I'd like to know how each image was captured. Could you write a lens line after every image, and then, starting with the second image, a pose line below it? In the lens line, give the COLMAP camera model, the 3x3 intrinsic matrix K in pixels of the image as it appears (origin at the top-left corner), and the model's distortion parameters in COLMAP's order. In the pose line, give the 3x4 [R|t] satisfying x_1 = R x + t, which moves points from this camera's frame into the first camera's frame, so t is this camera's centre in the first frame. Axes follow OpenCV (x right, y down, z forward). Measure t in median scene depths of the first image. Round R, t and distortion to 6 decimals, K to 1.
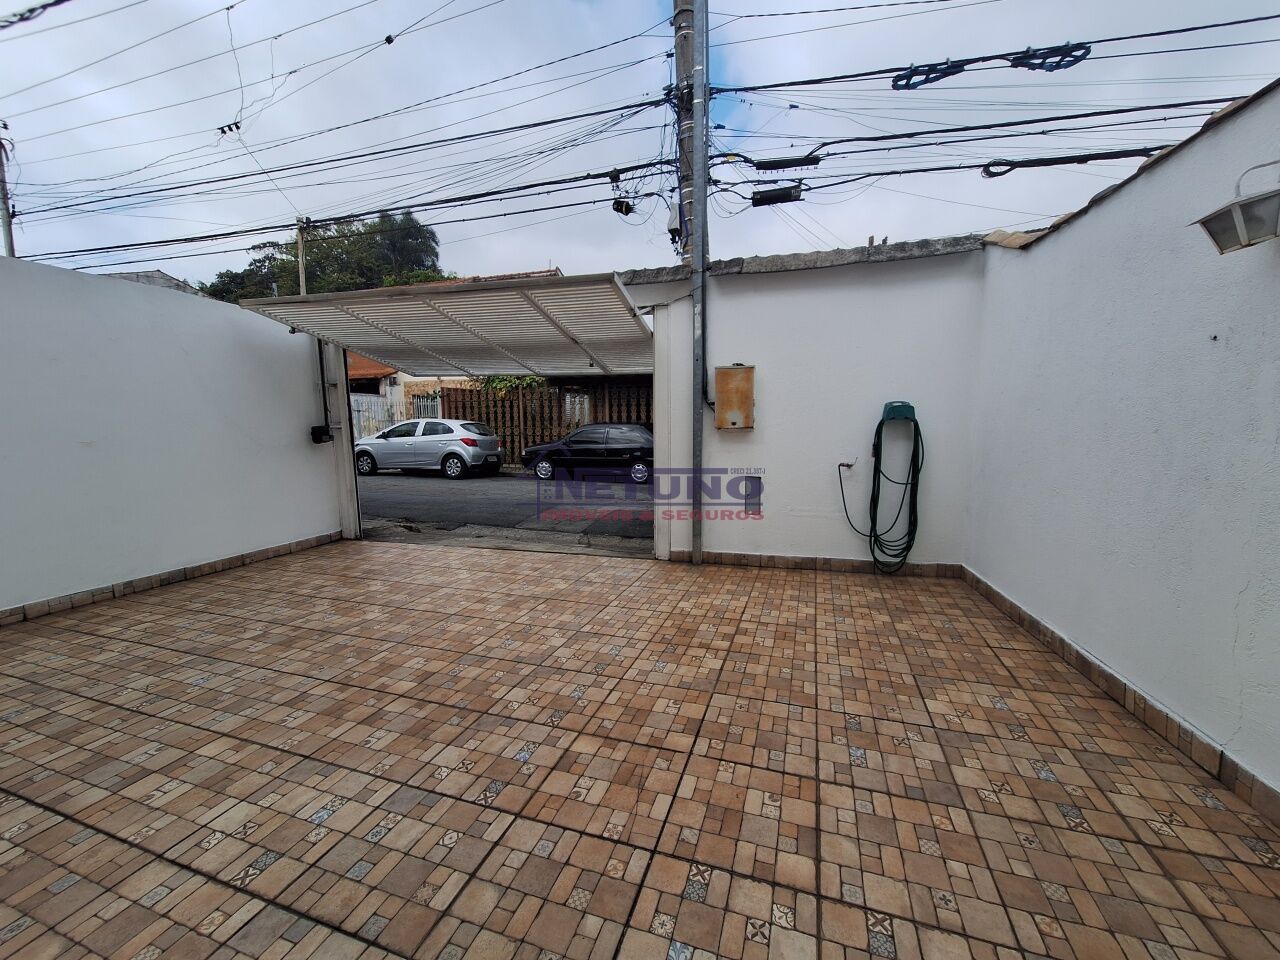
lens RADIAL K [[499.6, 0, 648.8], [0, 499.6, 484.2], [0, 0, 1]] dist [-0.006636, -0.000054]
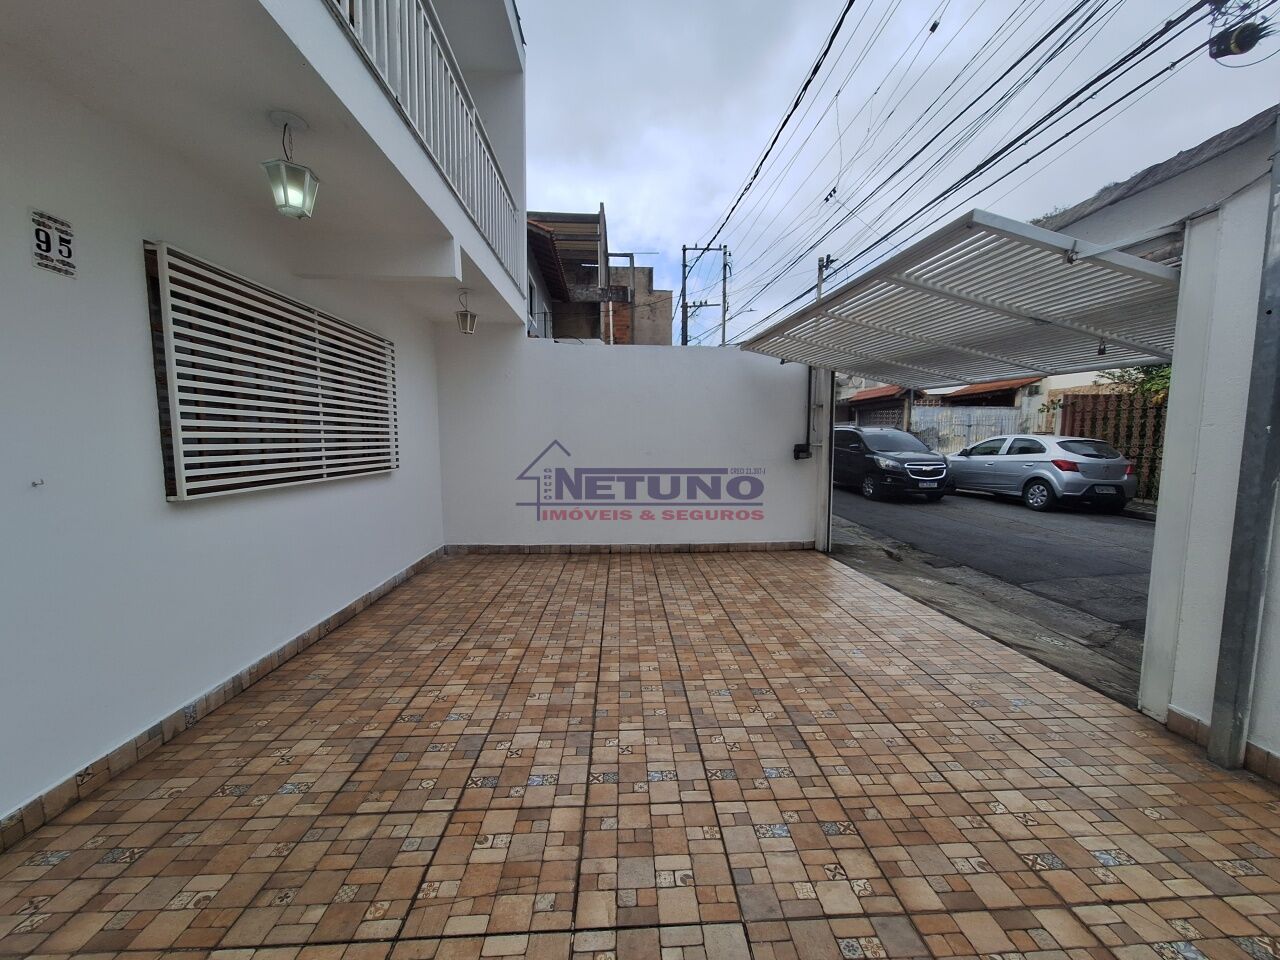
lens RADIAL K [[499.6, 0, 649.6], [0, 499.6, 482.6], [0, 0, 1]] dist [-0.006636, -0.000054]
pose [[0.361940, 0.086887, -0.928143, 0.445141], [-0.115057, 0.992198, 0.048016, -0.079522], [0.925074, 0.089411, 0.369113, 0.490992]]
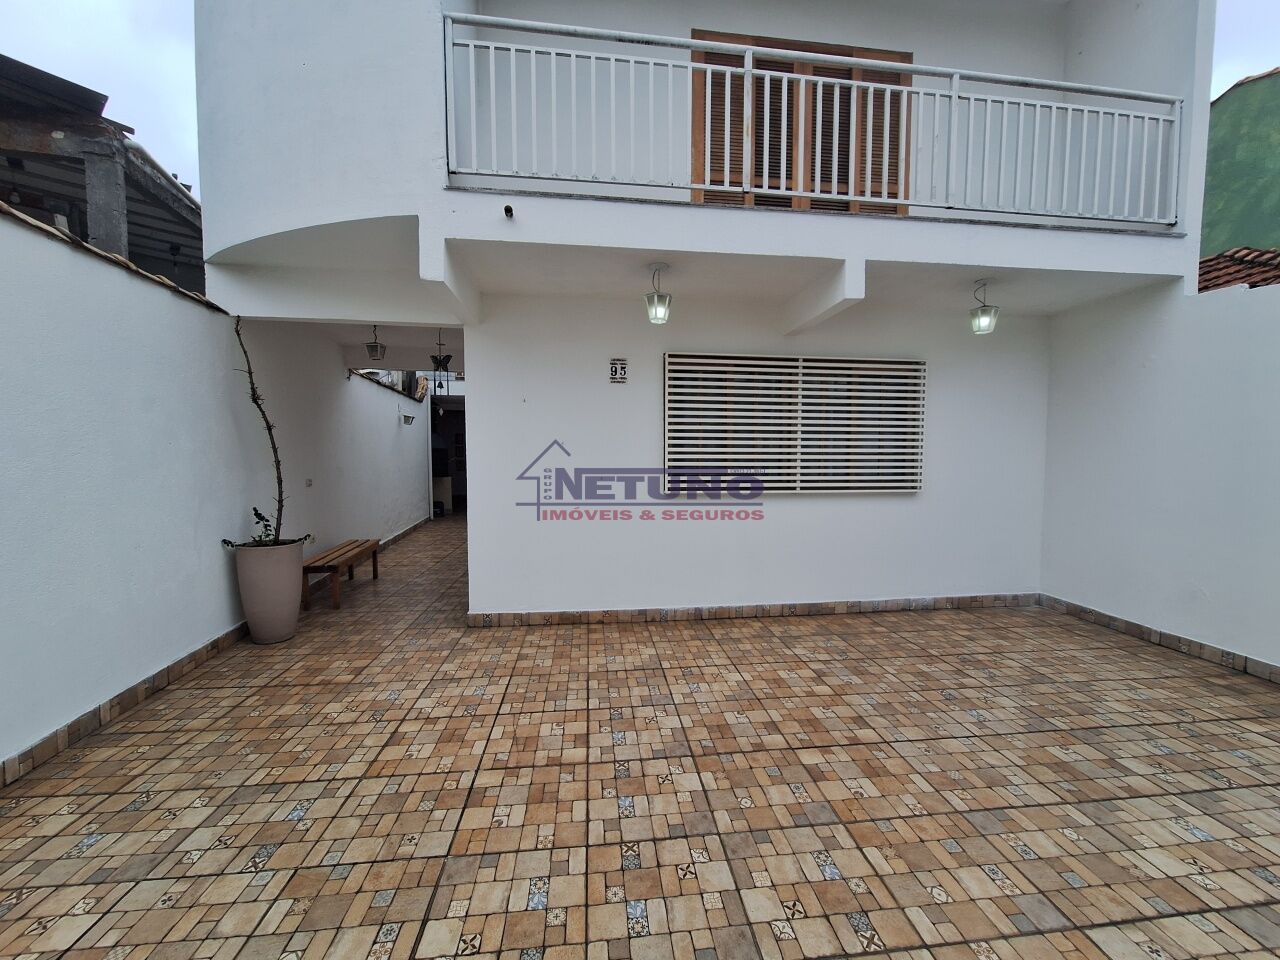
lens RADIAL K [[499.6, 0, 649.1], [0, 499.6, 486.9], [0, 0, 1]] dist [-0.006636, -0.000054]
pose [[-0.907142, 0.029395, -0.419796, 0.114455], [-0.047524, 0.984020, 0.171598, -0.178217], [0.418132, 0.175615, -0.891249, 1.270057]]
